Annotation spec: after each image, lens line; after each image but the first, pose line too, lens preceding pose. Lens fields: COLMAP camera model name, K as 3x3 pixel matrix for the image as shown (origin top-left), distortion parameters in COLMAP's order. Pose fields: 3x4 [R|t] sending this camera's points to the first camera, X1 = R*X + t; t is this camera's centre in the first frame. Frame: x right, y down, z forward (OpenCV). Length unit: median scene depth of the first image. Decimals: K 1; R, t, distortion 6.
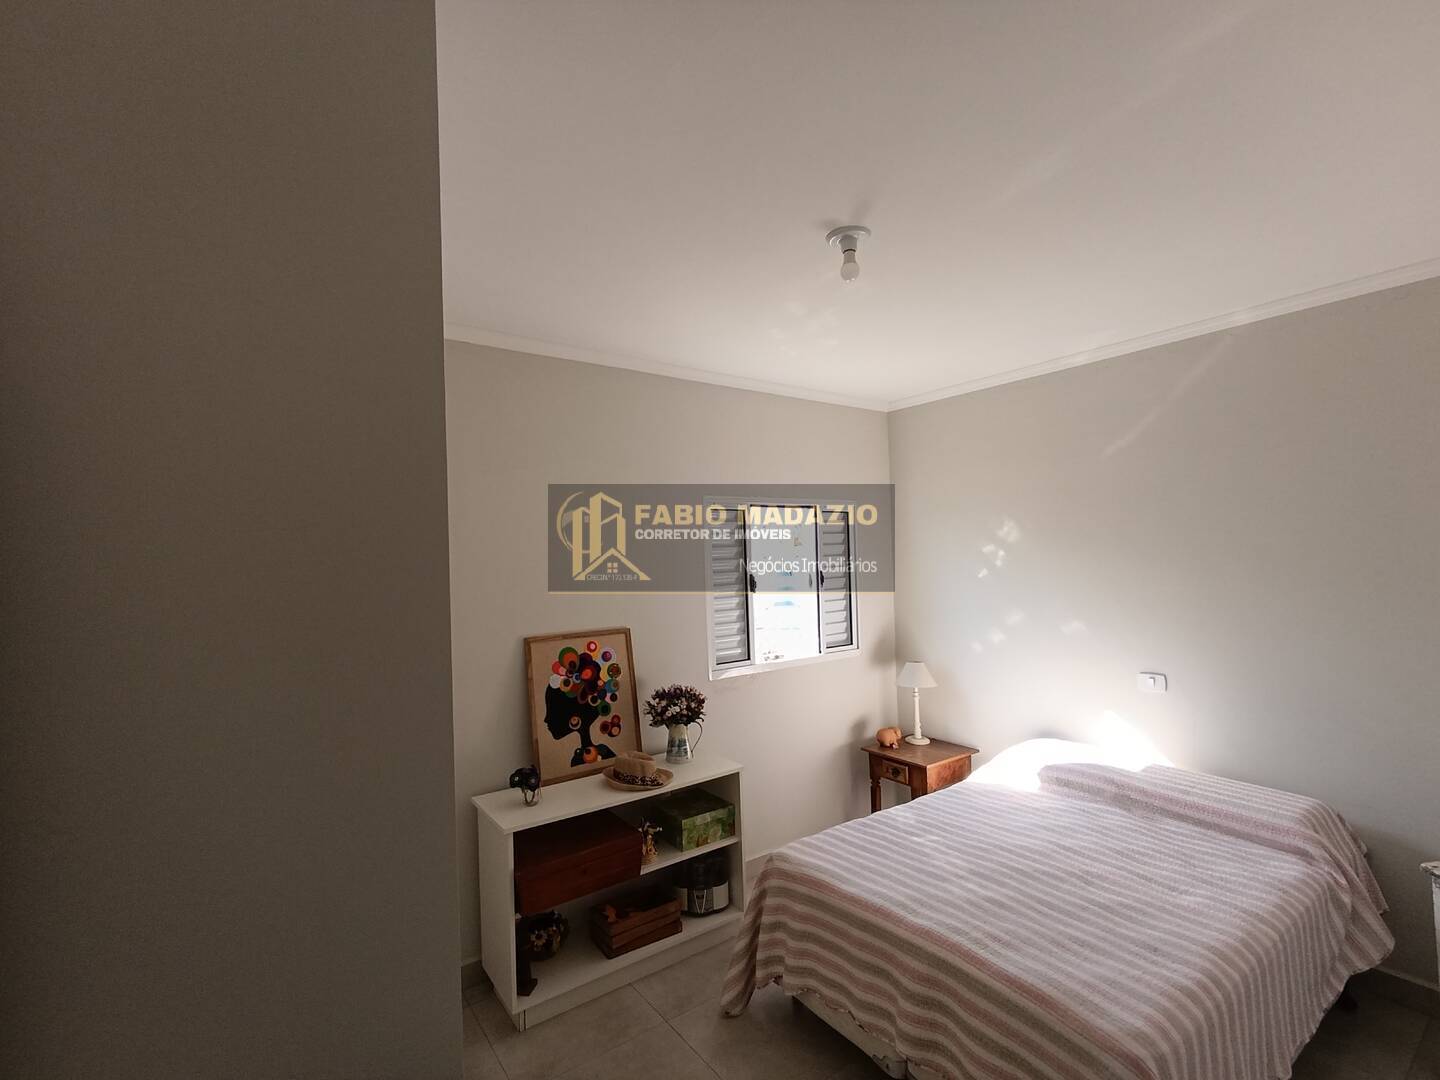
lens RADIAL K [[665.5, 0, 723.1], [0, 665.5, 550.7], [0, 0, 1]] dist [-0.004263, 0.004751]
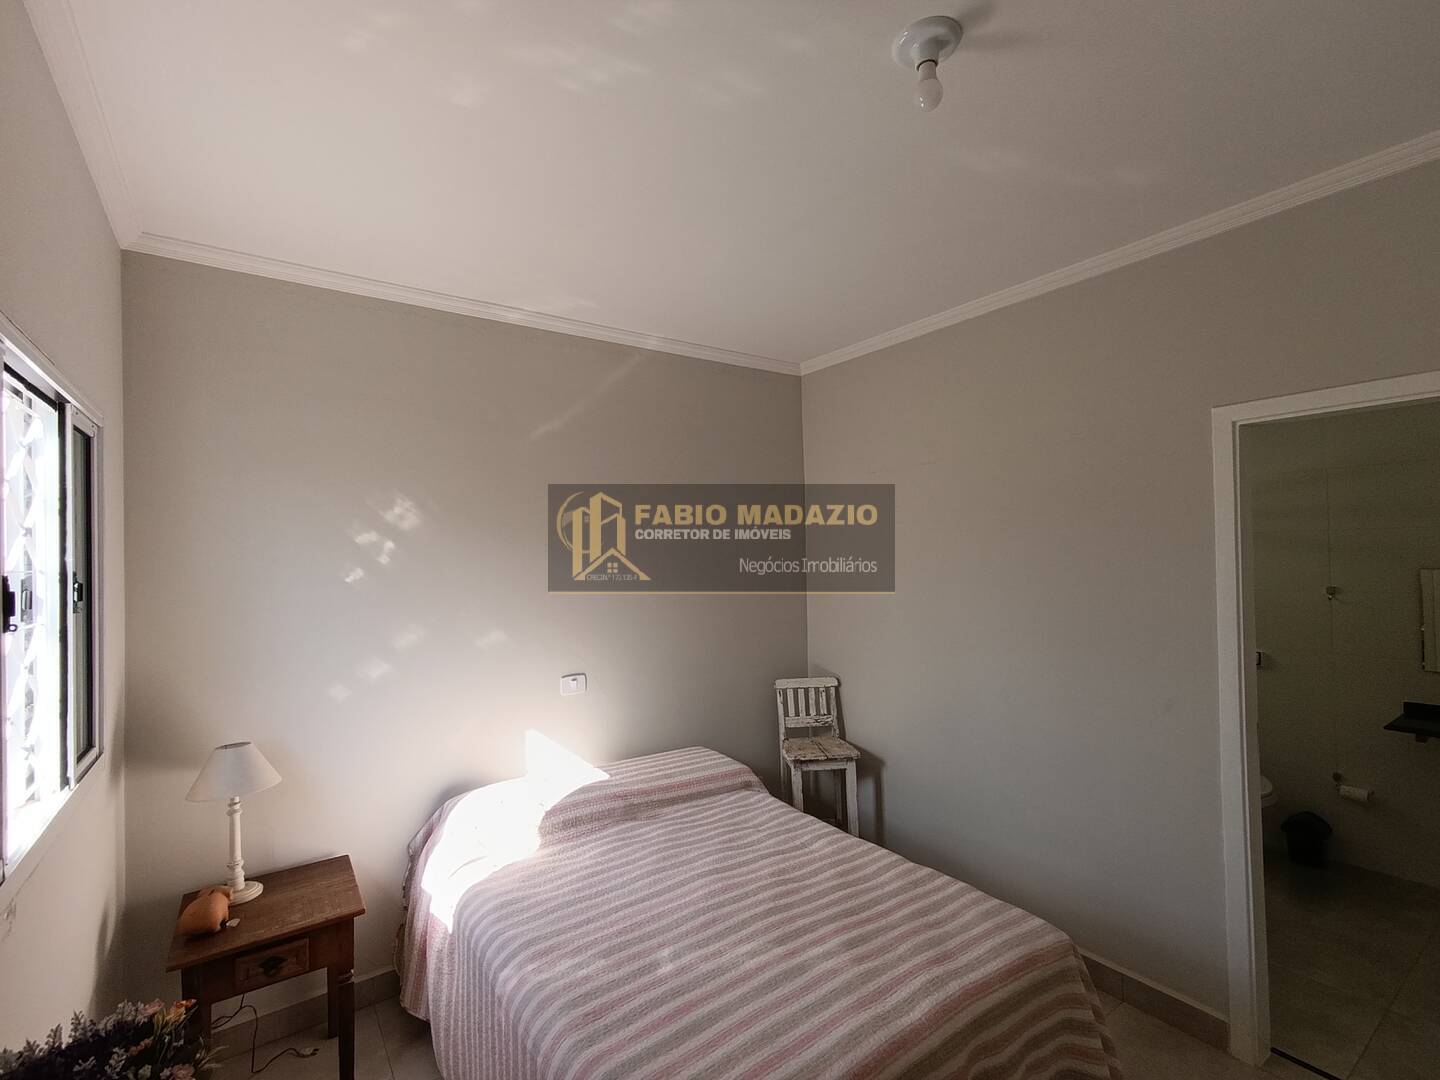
lens RADIAL K [[665.5, 0, 719.2], [0, 665.5, 550.9], [0, 0, 1]] dist [-0.004263, 0.004751]
pose [[0.024943, 0.034284, 0.999101, -0.330105], [0.004274, 0.999399, -0.034401, 0.044800], [-0.999680, 0.005128, 0.024781, 0.837195]]
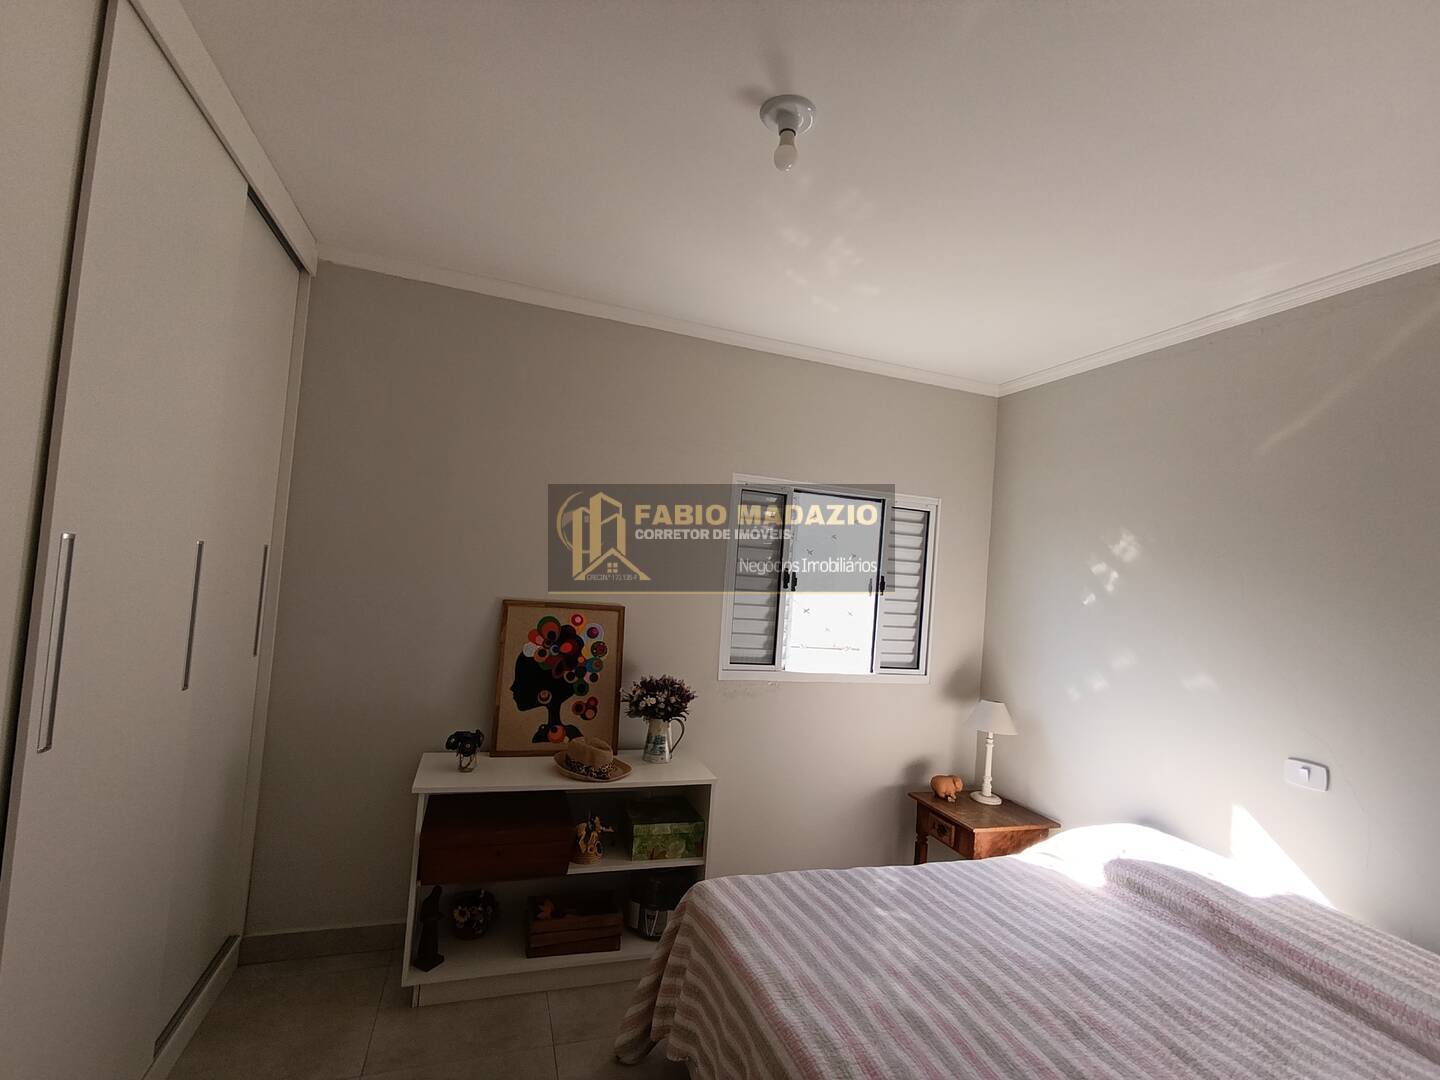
lens RADIAL K [[665.5, 0, 721.5], [0, 665.5, 553.5], [0, 0, 1]] dist [-0.004263, 0.004751]
pose [[0.950523, 0.094317, -0.295989, 0.275820], [-0.101820, 0.994753, -0.010000, 0.042421], [0.293493, 0.039642, 0.955139, 0.172522]]
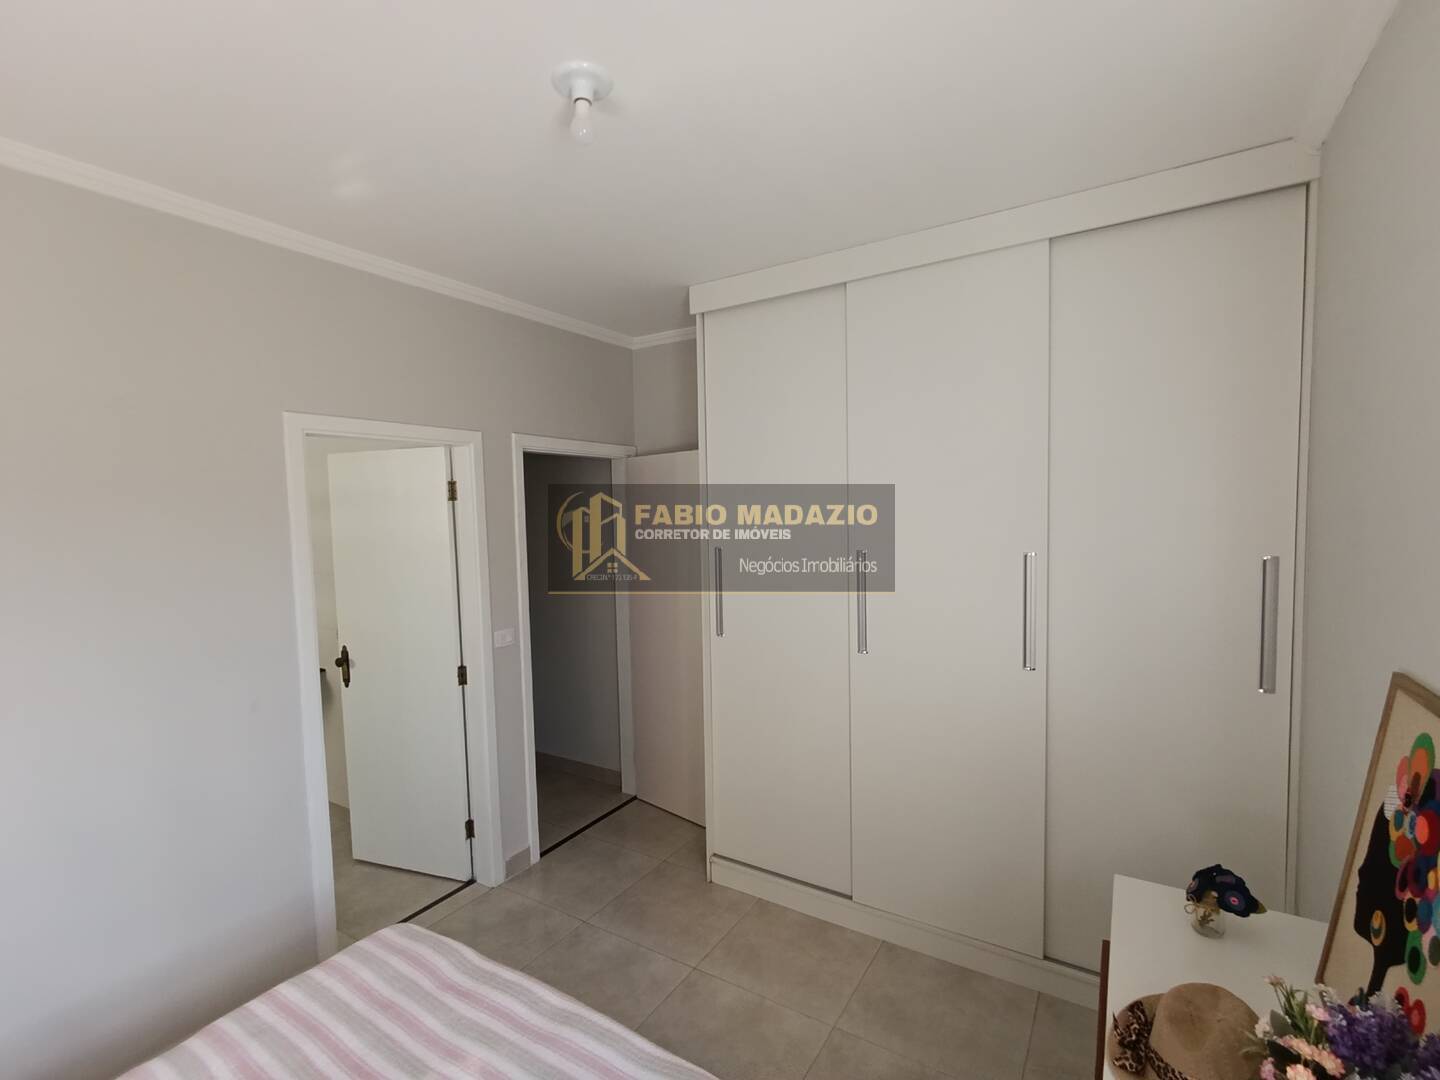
lens RADIAL K [[665.5, 0, 717.5], [0, 665.5, 542.9], [0, 0, 1]] dist [-0.004263, 0.004751]
pose [[-0.930581, 0.060147, -0.361112, 0.246873], [0.040251, 0.997241, 0.062374, -0.018334], [0.363867, 0.043509, -0.930434, 1.245955]]
